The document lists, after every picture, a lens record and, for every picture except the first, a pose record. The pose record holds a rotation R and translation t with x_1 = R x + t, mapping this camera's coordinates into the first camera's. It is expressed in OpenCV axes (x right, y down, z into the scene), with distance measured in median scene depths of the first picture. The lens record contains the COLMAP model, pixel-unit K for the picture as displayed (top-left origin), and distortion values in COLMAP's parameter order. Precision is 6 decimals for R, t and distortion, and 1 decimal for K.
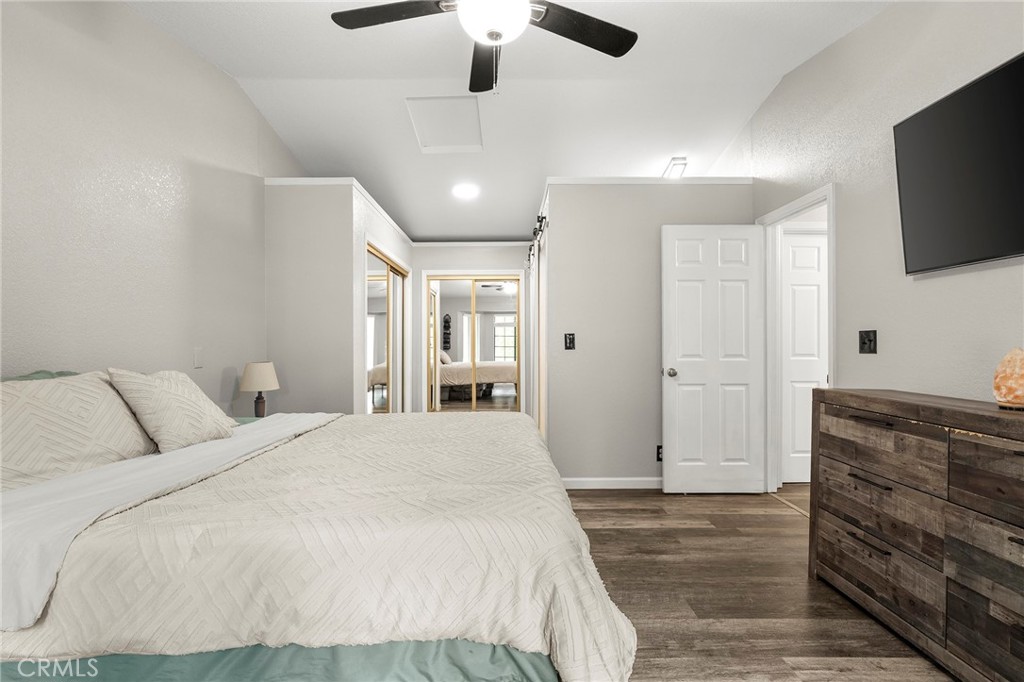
lens RADIAL K [[501.4, 0, 510.4], [0, 501.4, 343.2], [0, 0, 1]] dist [0.000036, 0.000007]
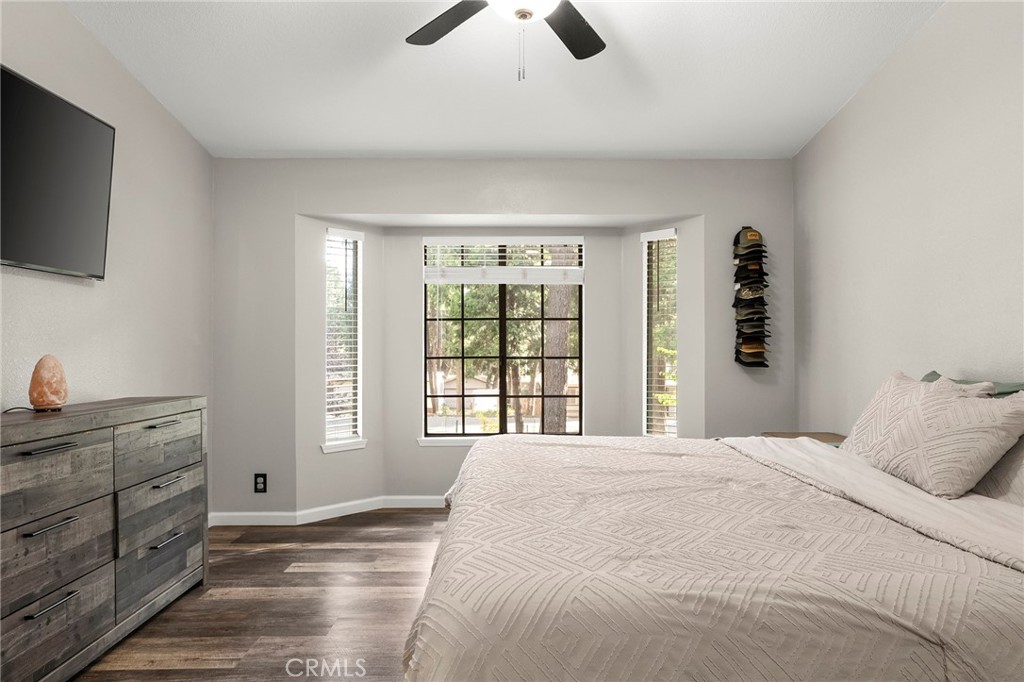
lens RADIAL K [[611.4, 0, 512.7], [0, 611.4, 343.8], [0, 0, 1]] dist [0.013062, -0.002332]
pose [[-0.999929, 0.008426, -0.008402, -0.005961], [0.008515, 0.999908, -0.010531, 0.004732], [0.008313, -0.010602, -0.999909, 2.133476]]
